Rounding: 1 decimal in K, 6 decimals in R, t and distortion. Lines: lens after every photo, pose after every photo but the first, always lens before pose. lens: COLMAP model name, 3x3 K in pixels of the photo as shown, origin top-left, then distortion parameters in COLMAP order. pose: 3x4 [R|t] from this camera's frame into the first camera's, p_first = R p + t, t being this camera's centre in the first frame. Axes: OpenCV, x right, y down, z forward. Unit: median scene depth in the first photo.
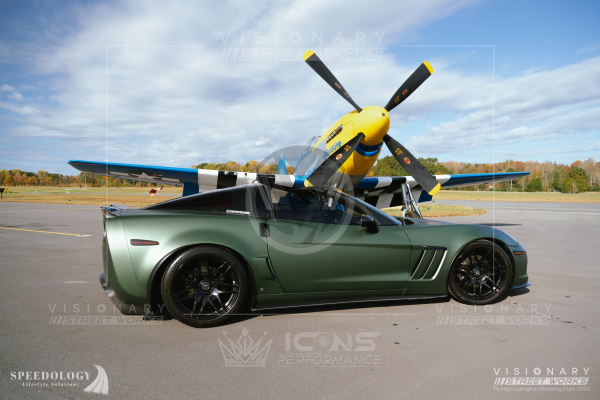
lens RADIAL K [[422.6, 0, 301.9], [0, 422.6, 188.3], [0, 0, 1]] dist [-0.012384, -0.000819]
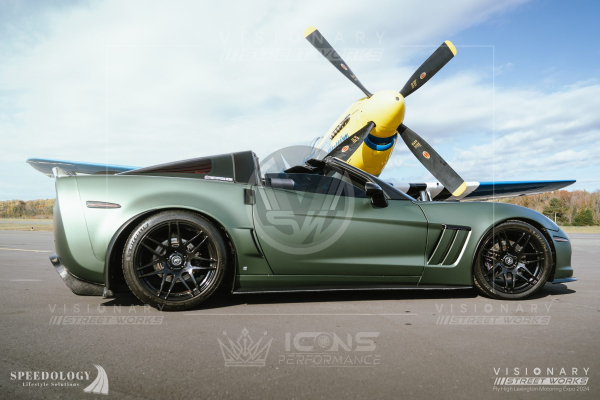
lens RADIAL K [[494.6, 0, 300.0], [0, 494.6, 200.0], [0, 0, 1]] dist [0.010768, -0.006160]
pose [[0.999865, 0.003305, -0.016110, 0.022524], [-0.004040, 0.998944, -0.045774, 0.122209], [0.015941, 0.045833, 0.998822, 0.022940]]
